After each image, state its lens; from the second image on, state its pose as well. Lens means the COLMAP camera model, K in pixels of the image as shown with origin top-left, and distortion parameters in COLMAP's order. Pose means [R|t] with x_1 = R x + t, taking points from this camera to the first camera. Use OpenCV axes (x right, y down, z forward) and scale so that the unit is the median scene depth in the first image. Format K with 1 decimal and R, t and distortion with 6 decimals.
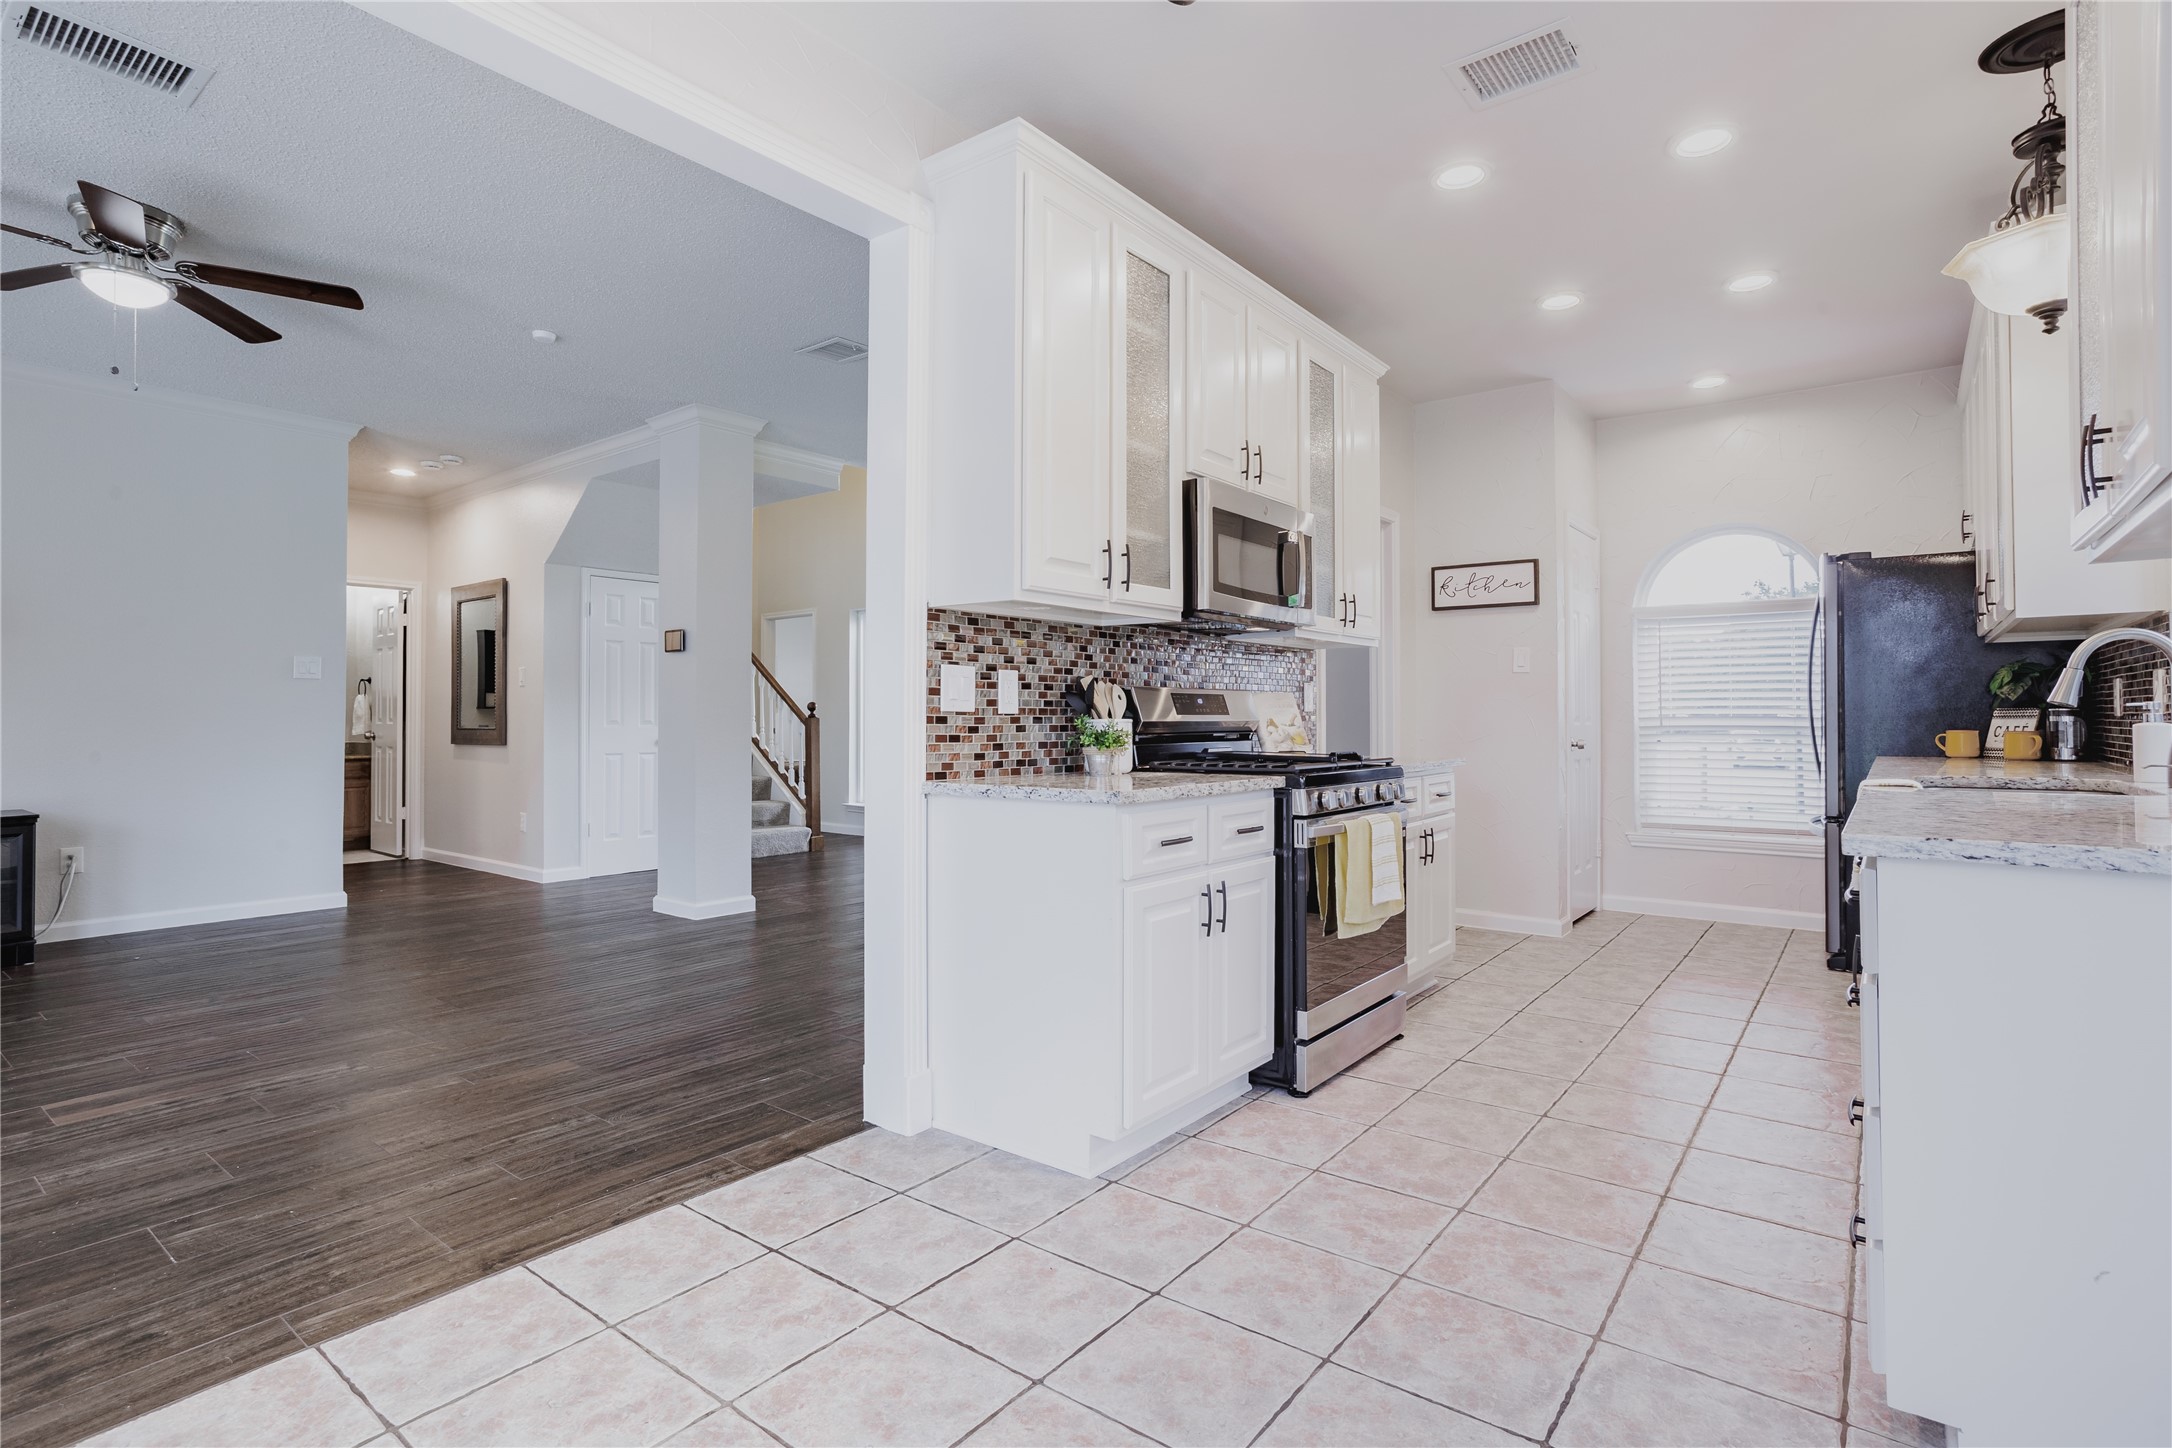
lens RADIAL K [[1066.6, 0, 1063.7], [0, 1066.6, 710.0], [0, 0, 1]] dist [-0.057461, 0.034796]
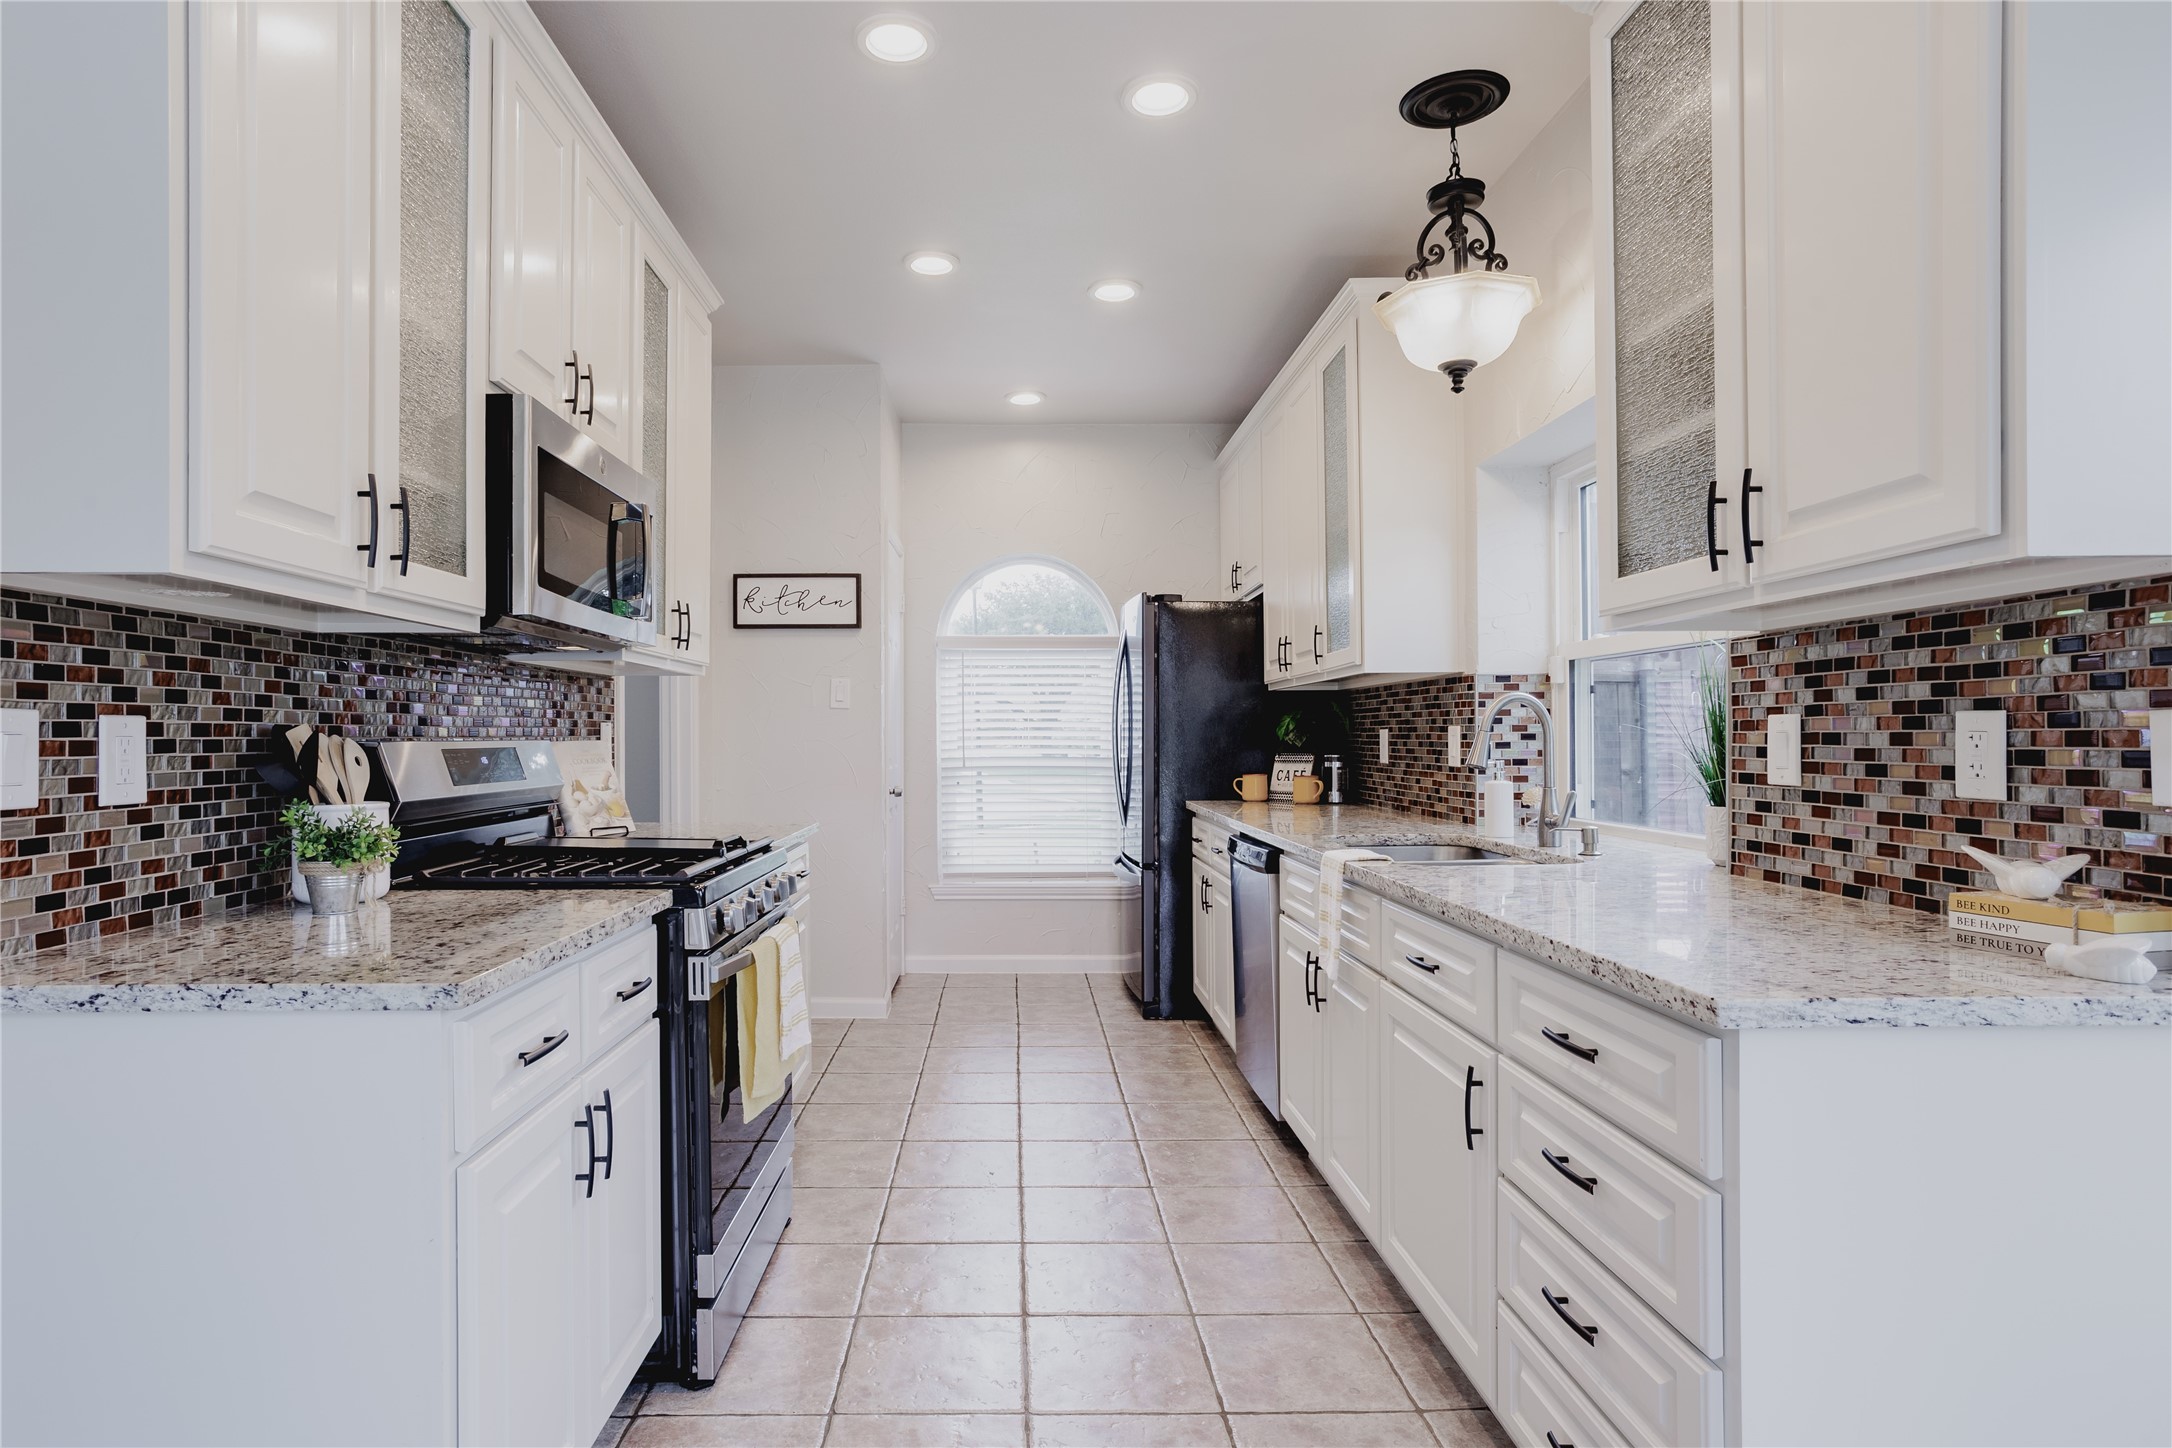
lens RADIAL K [[1161.5, 0, 1006.7], [0, 1161.5, 737.6], [0, 0, 1]] dist [-0.052047, 0.046593]
pose [[0.781325, -0.001917, 0.624121, -0.037719], [-0.003015, 0.999972, 0.006846, -0.019209], [-0.624117, -0.007230, 0.781297, 0.202271]]
